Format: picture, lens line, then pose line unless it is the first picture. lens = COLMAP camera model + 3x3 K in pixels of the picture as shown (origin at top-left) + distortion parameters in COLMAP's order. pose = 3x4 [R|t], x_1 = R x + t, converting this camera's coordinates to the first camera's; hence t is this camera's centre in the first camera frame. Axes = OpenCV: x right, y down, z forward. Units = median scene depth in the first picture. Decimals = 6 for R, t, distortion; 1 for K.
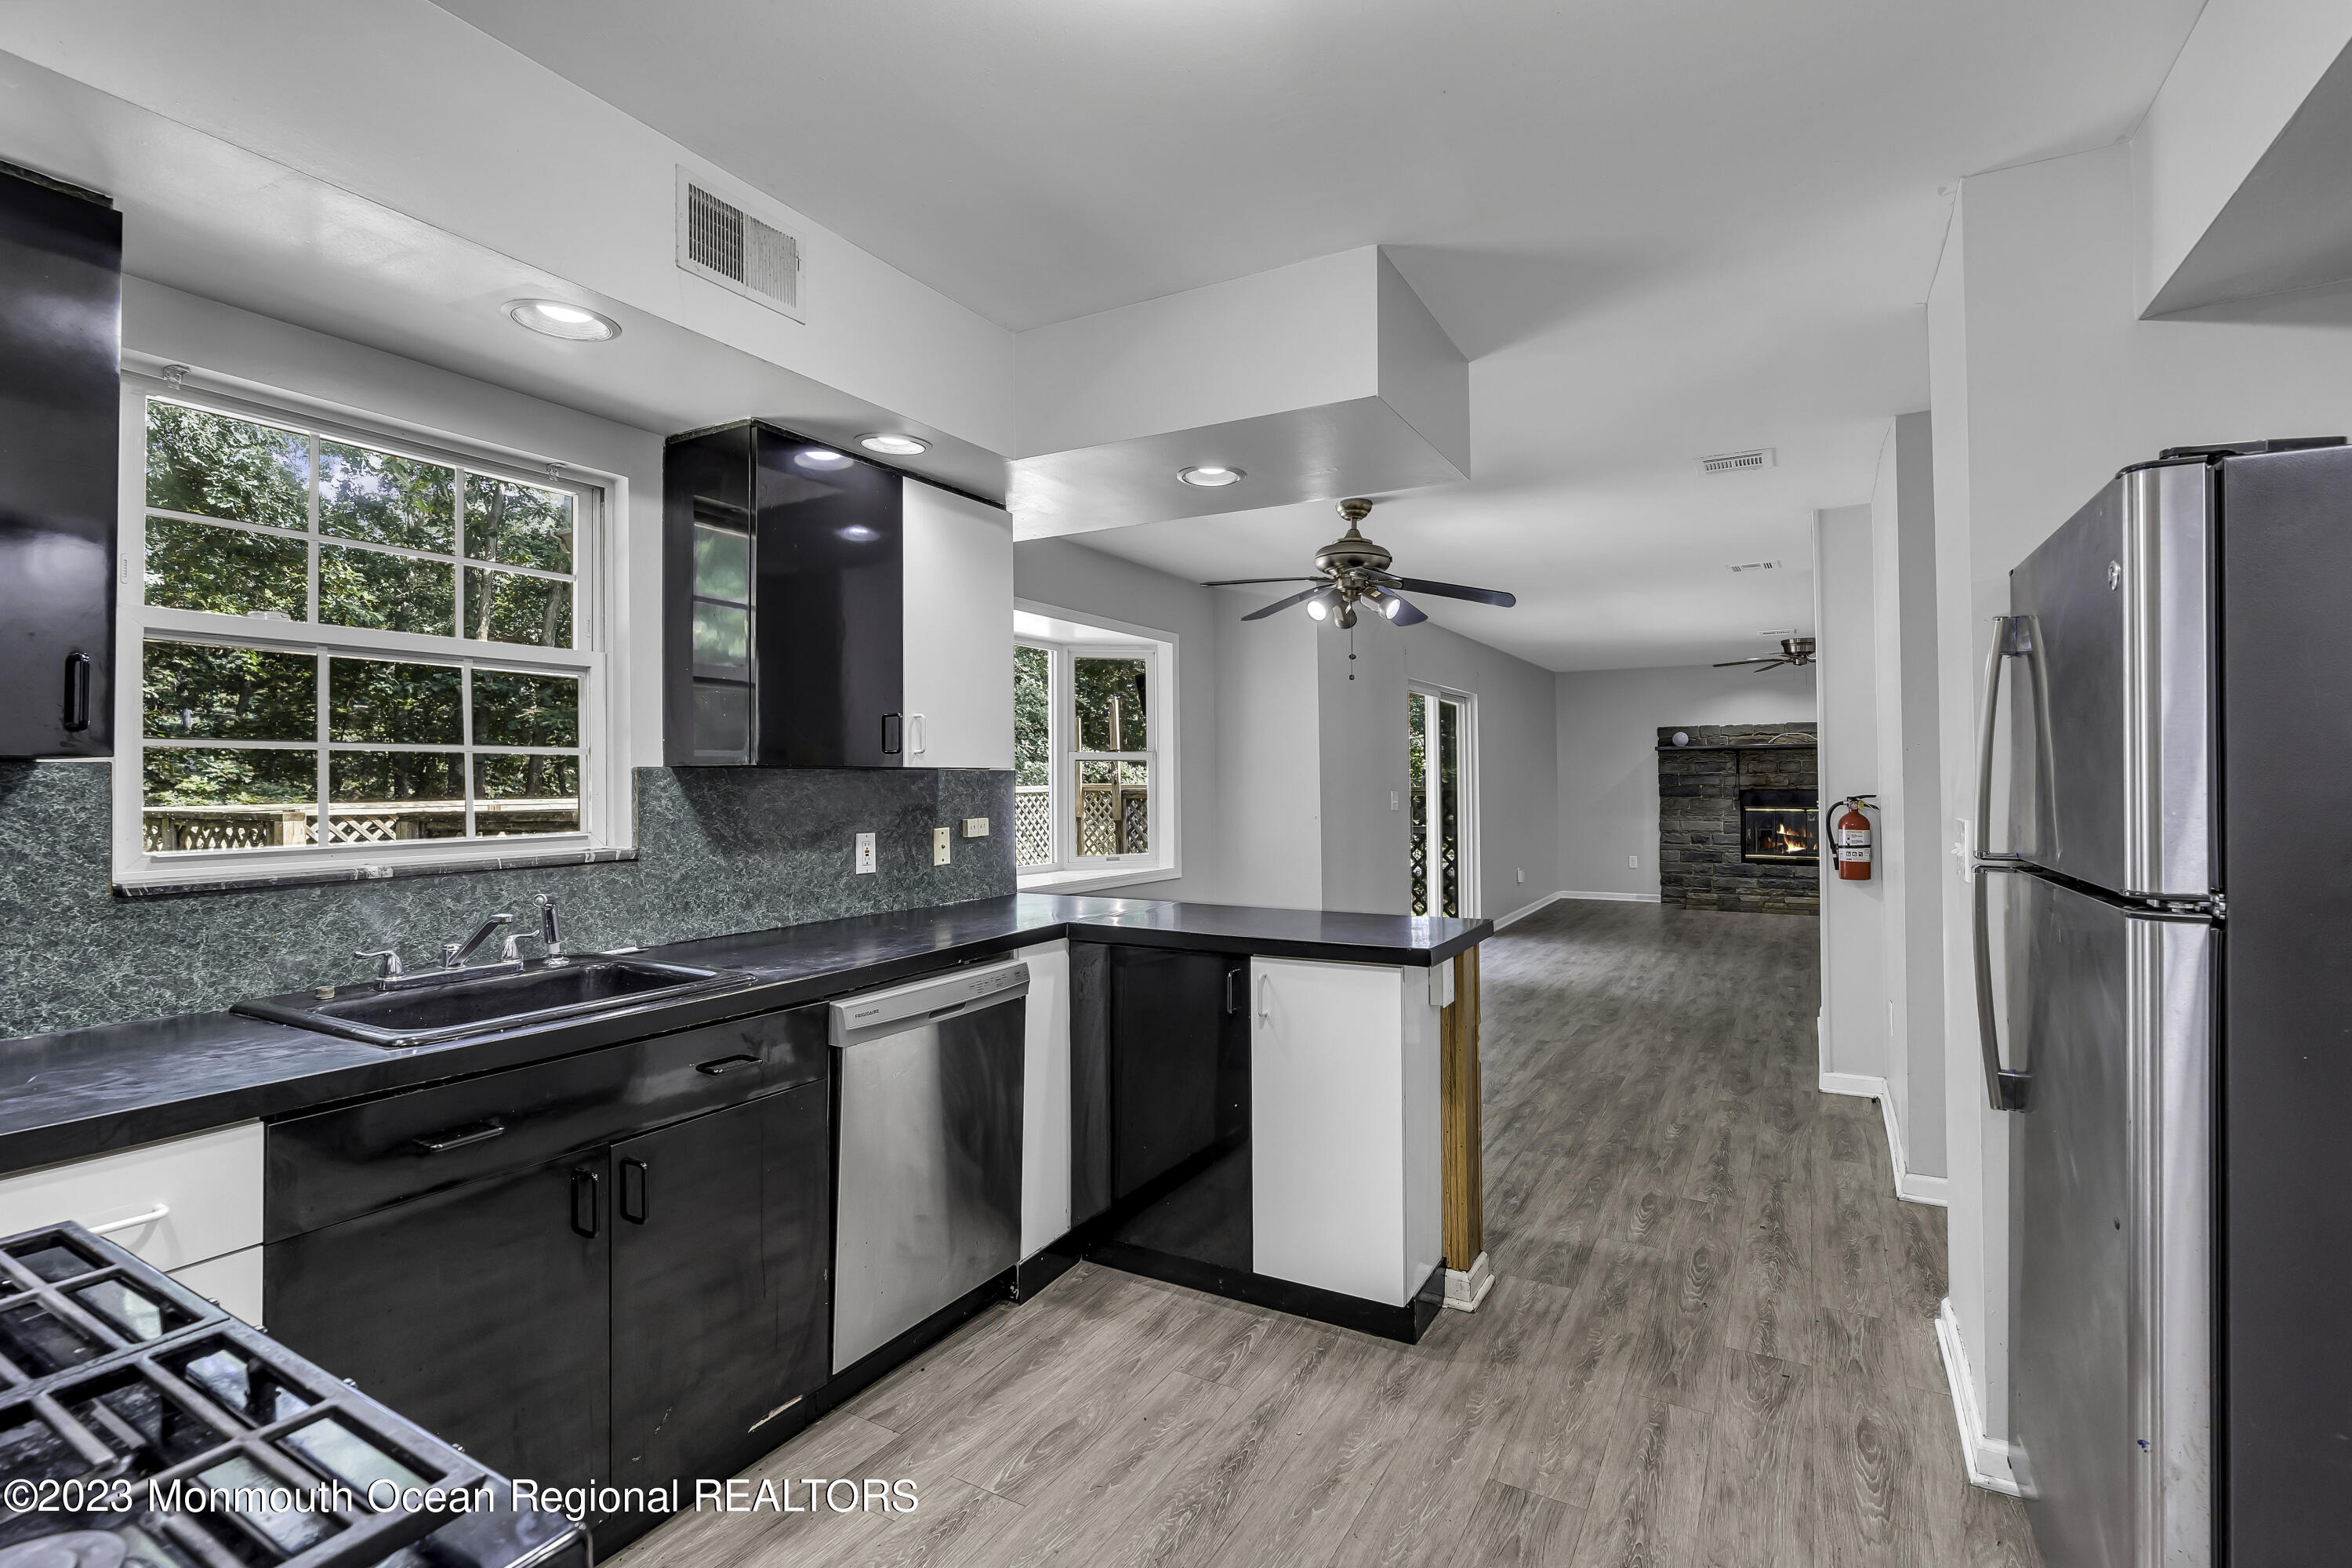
lens RADIAL K [[1068.2, 0, 1183.3], [0, 1068.2, 765.2], [0, 0, 1]] dist [-0.011158, 0.002852]
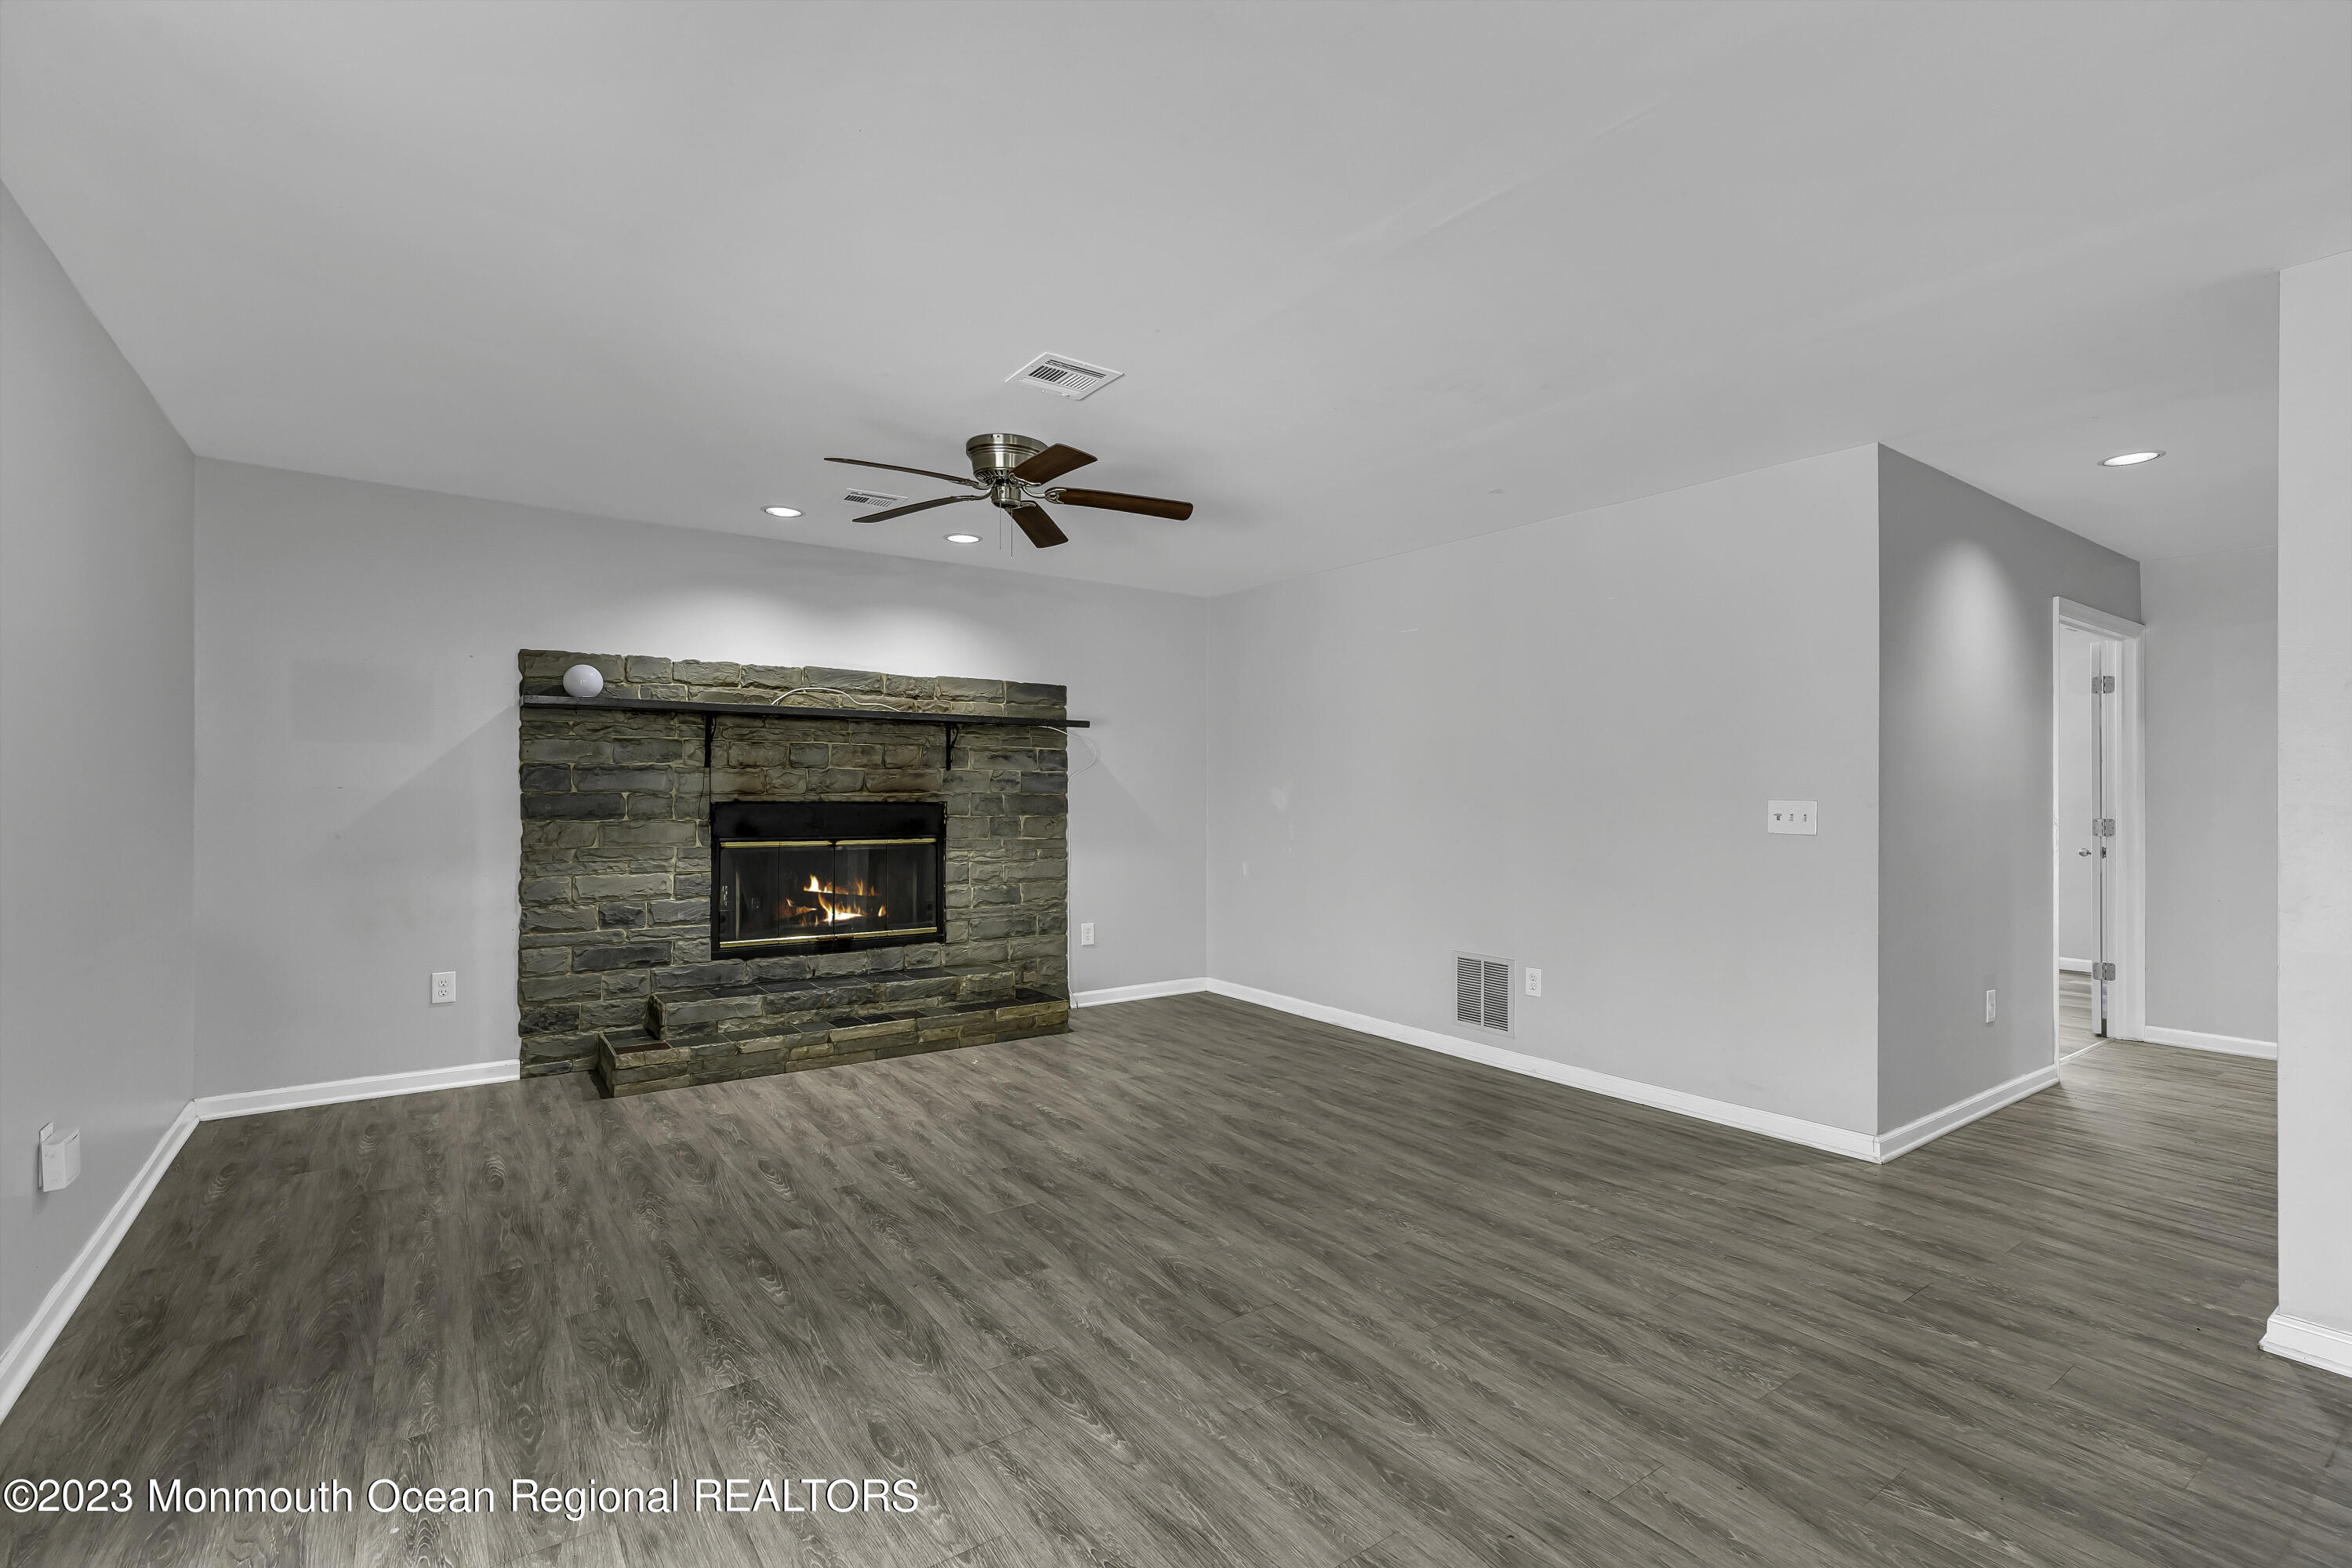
lens RADIAL K [[1068.2, 0, 1178.5], [0, 1068.2, 793.1], [0, 0, 1]] dist [-0.011158, 0.002852]
pose [[0.414552, 0.008601, 0.909985, 0.345147], [-0.023583, 0.999721, 0.001294, 0.025499], [-0.909720, -0.021997, 0.414640, 1.149327]]
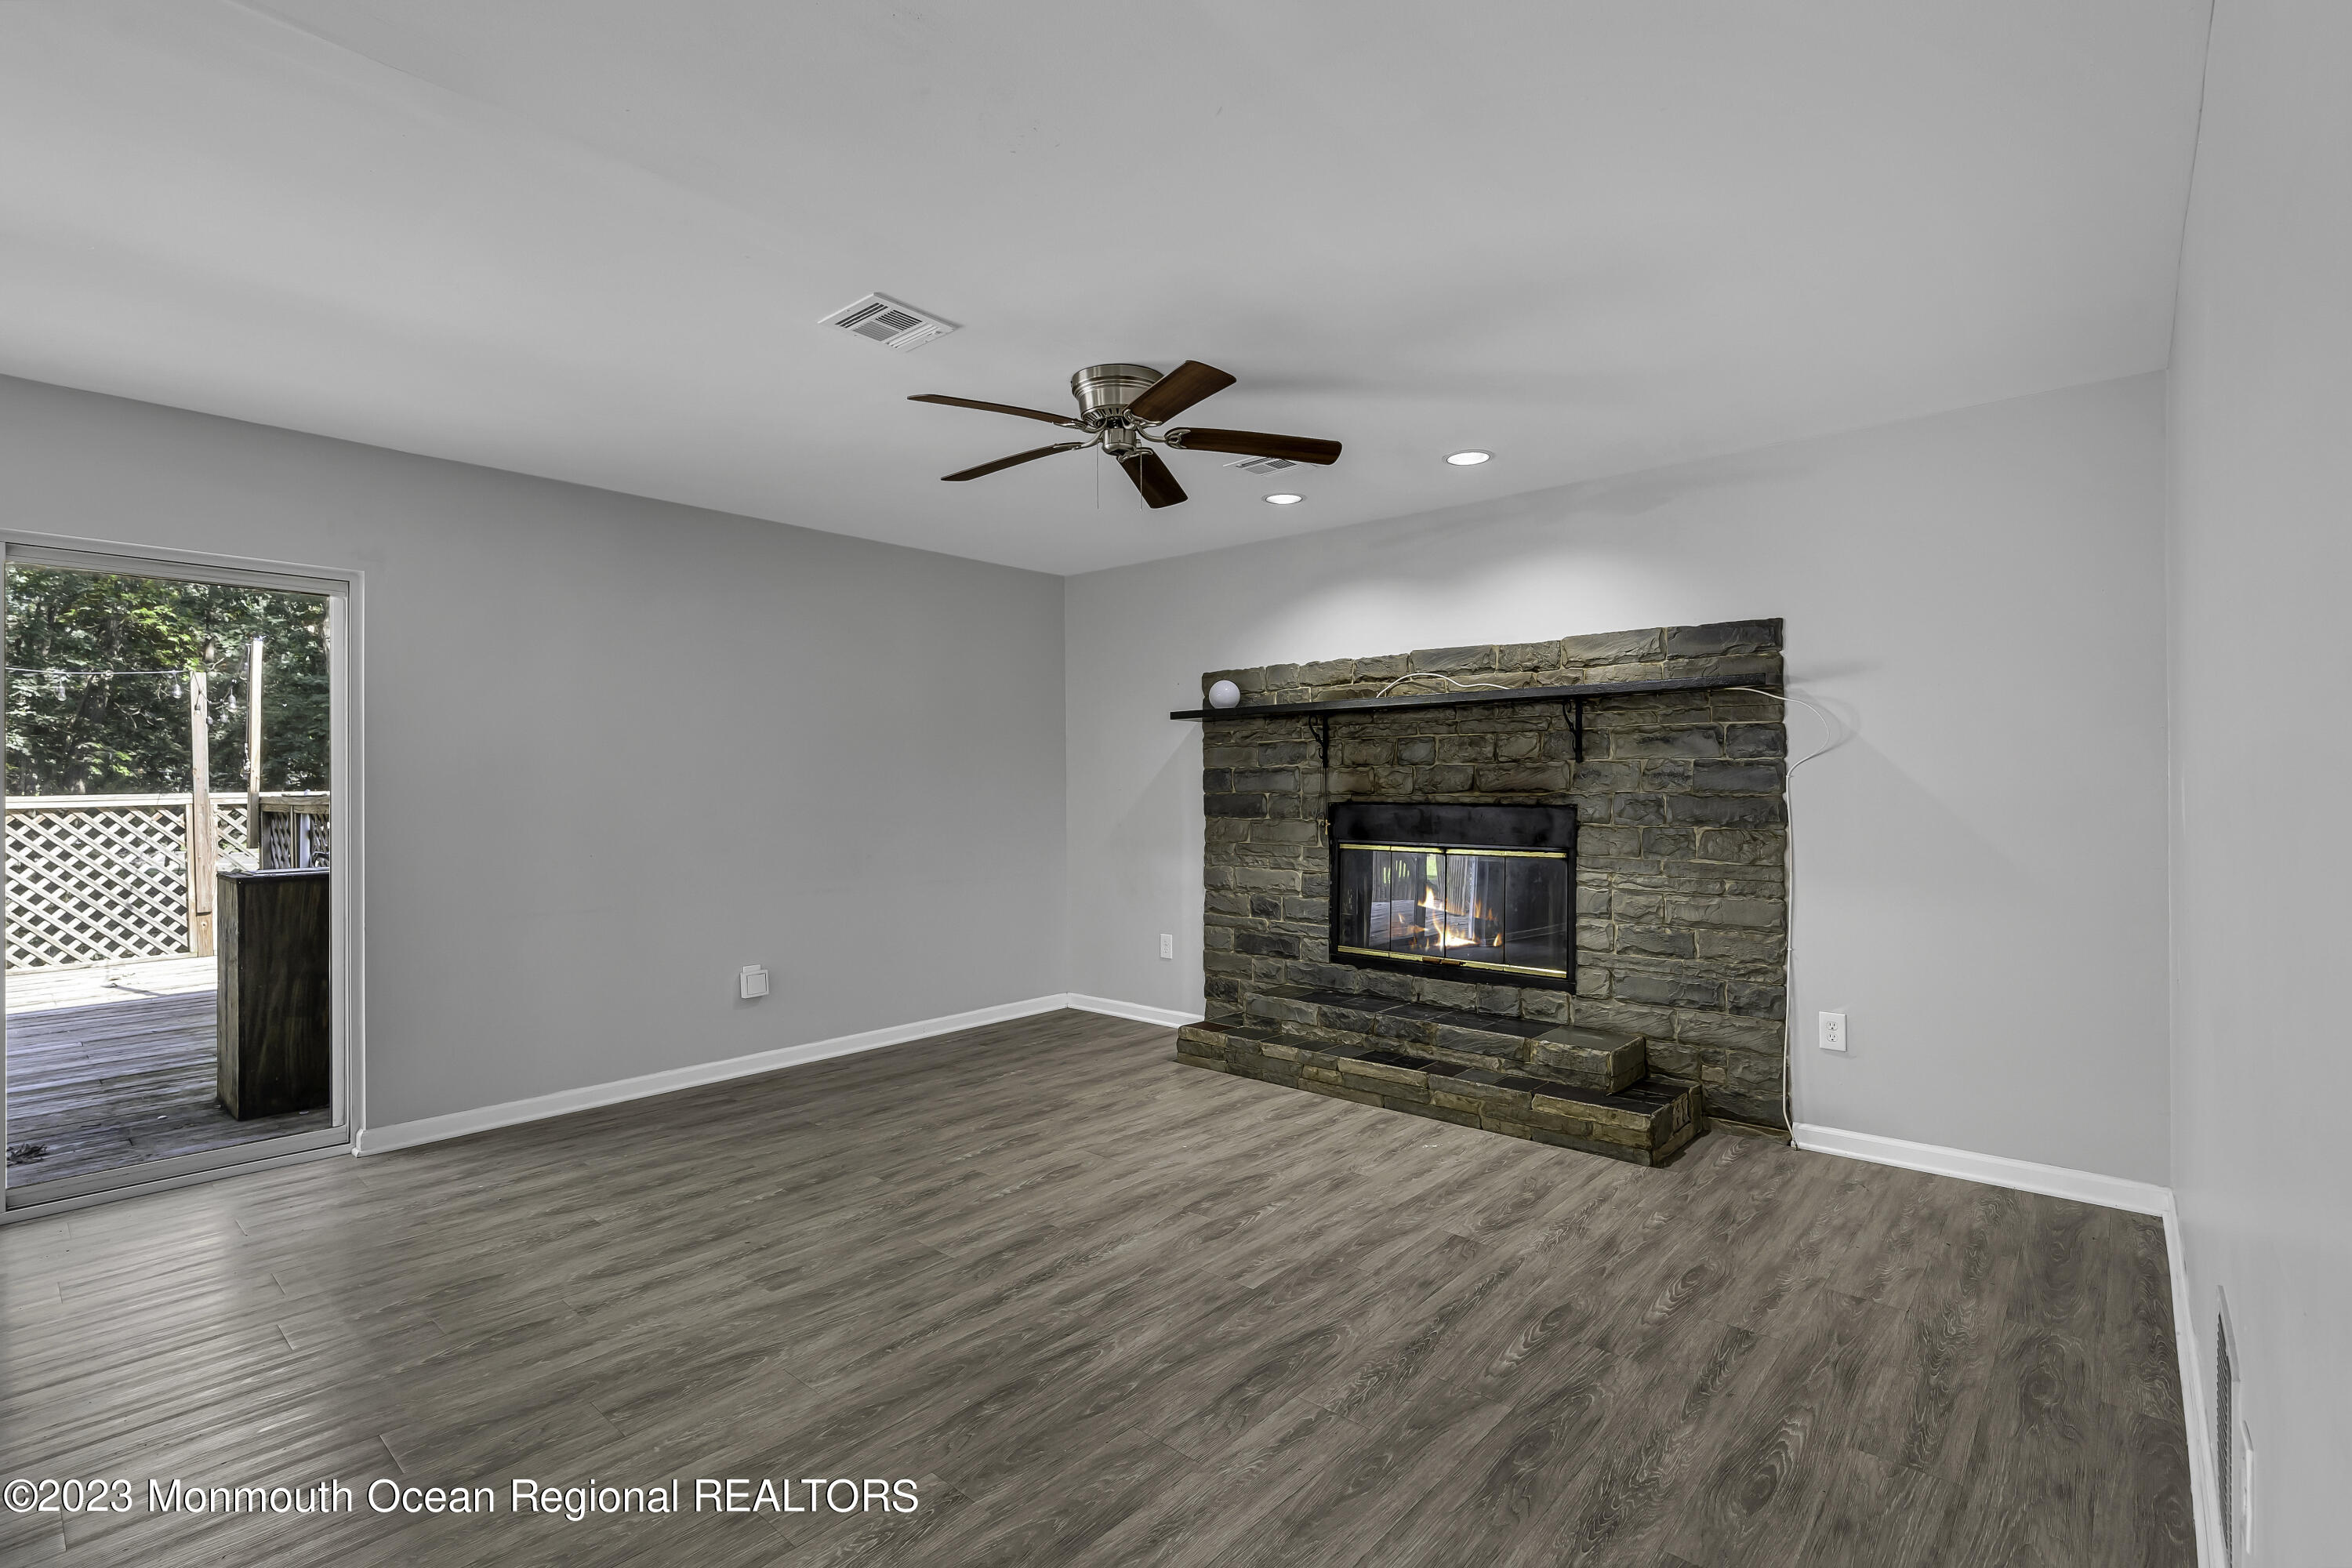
lens RADIAL K [[1068.2, 0, 1179.7], [0, 1068.2, 800.0], [0, 0, 1]] dist [-0.011158, 0.002852]
pose [[0.982069, 0.007632, -0.188366, 1.002192], [-0.002265, 0.999586, 0.028689, 0.016430], [0.188507, -0.027748, 0.981680, 0.989718]]
